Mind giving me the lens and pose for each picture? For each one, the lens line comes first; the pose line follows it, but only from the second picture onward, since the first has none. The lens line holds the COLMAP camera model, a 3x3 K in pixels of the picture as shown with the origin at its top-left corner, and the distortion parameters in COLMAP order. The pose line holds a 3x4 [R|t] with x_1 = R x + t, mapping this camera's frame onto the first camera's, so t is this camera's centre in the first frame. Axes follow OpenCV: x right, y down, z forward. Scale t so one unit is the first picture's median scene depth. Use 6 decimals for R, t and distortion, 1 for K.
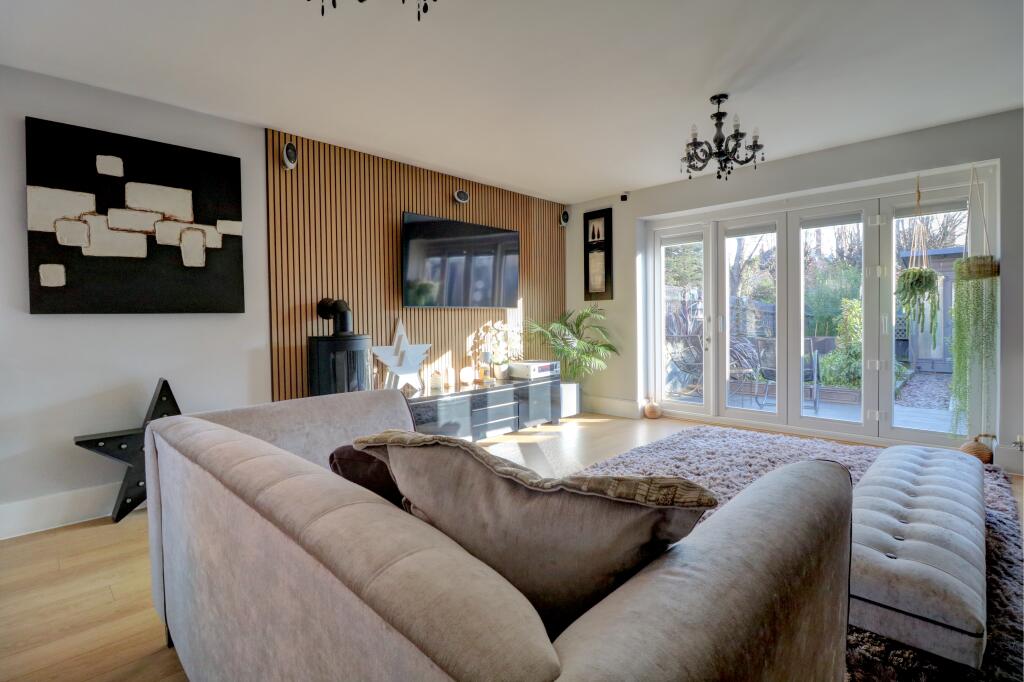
lens RADIAL K [[476.5, 0, 514.2], [0, 476.5, 333.1], [0, 0, 1]] dist [-0.010078, -0.002105]
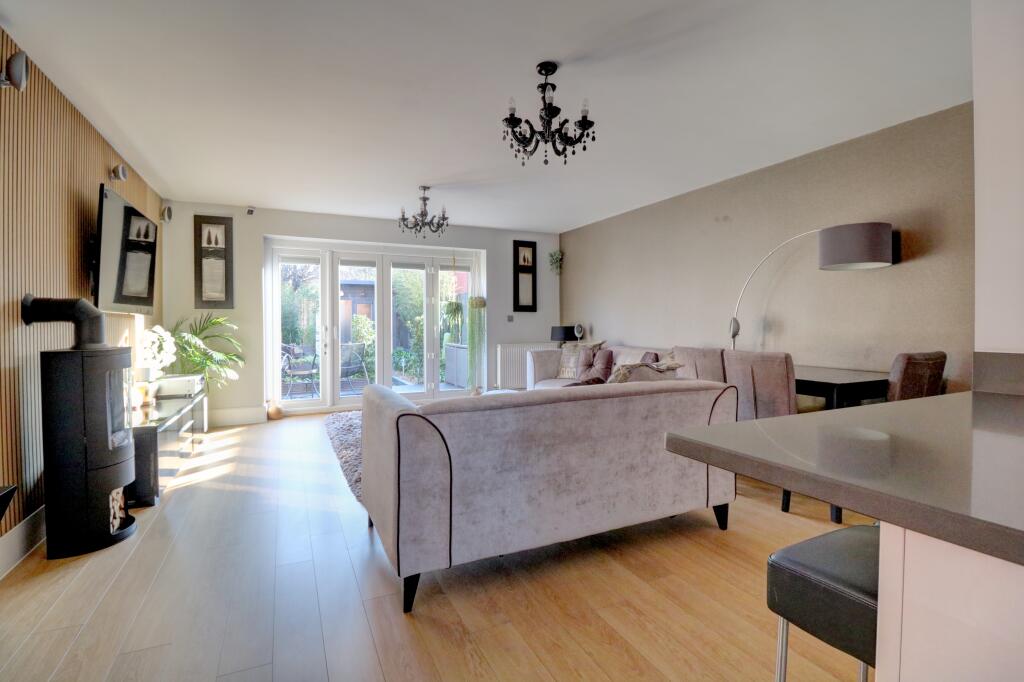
lens RADIAL K [[476.5, 0, 510.6], [0, 476.5, 331.9], [0, 0, 1]] dist [-0.010078, -0.002105]
pose [[0.358476, -0.004301, 0.933529, -0.552942], [0.027493, 0.999604, -0.005952, 0.000168], [-0.933134, 0.027799, 0.358452, 0.105494]]
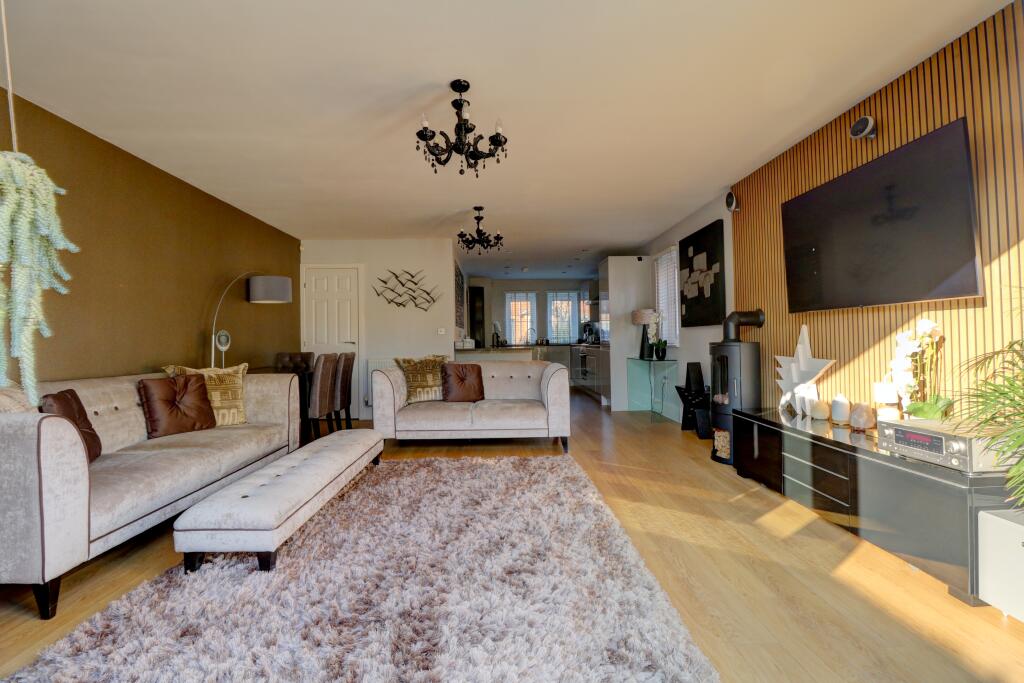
lens RADIAL K [[476.5, 0, 505.6], [0, 476.5, 334.4], [0, 0, 1]] dist [-0.010078, -0.002105]
pose [[-0.710527, 0.009992, -0.703599, 0.594838], [-0.004532, 0.999813, 0.018775, -0.022824], [0.703655, 0.016529, -0.710349, 1.011156]]
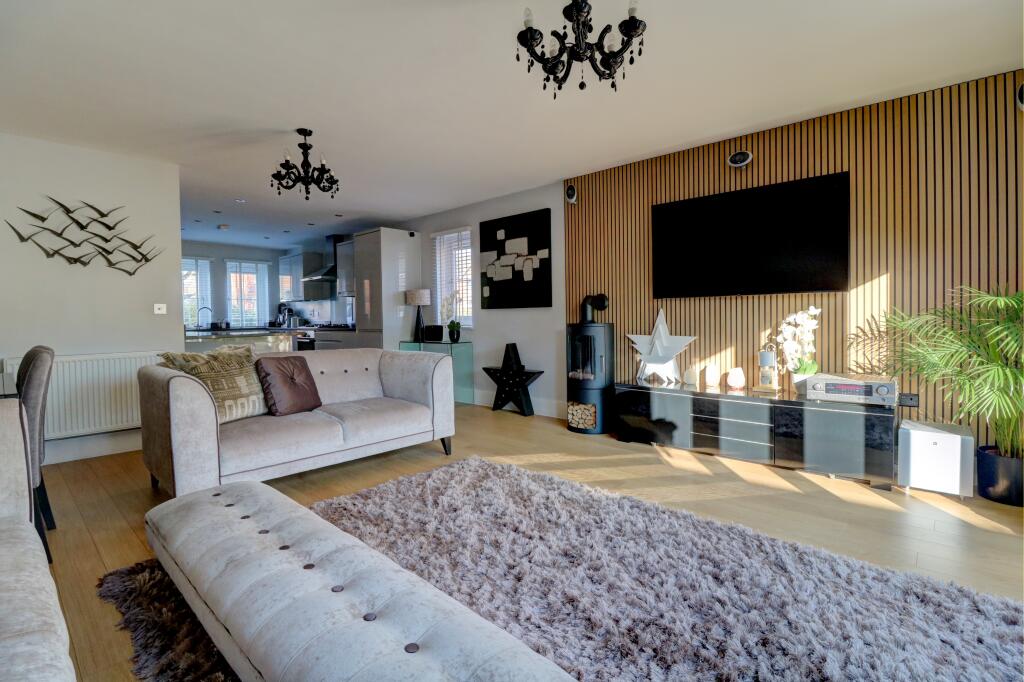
lens RADIAL K [[476.5, 0, 505.2], [0, 476.5, 333.0], [0, 0, 1]] dist [-0.010078, -0.002105]
pose [[0.019585, 0.040432, -0.998990, 0.638006], [-0.022841, 0.998939, 0.039982, -0.010266], [0.999547, 0.022035, 0.020488, 0.531152]]
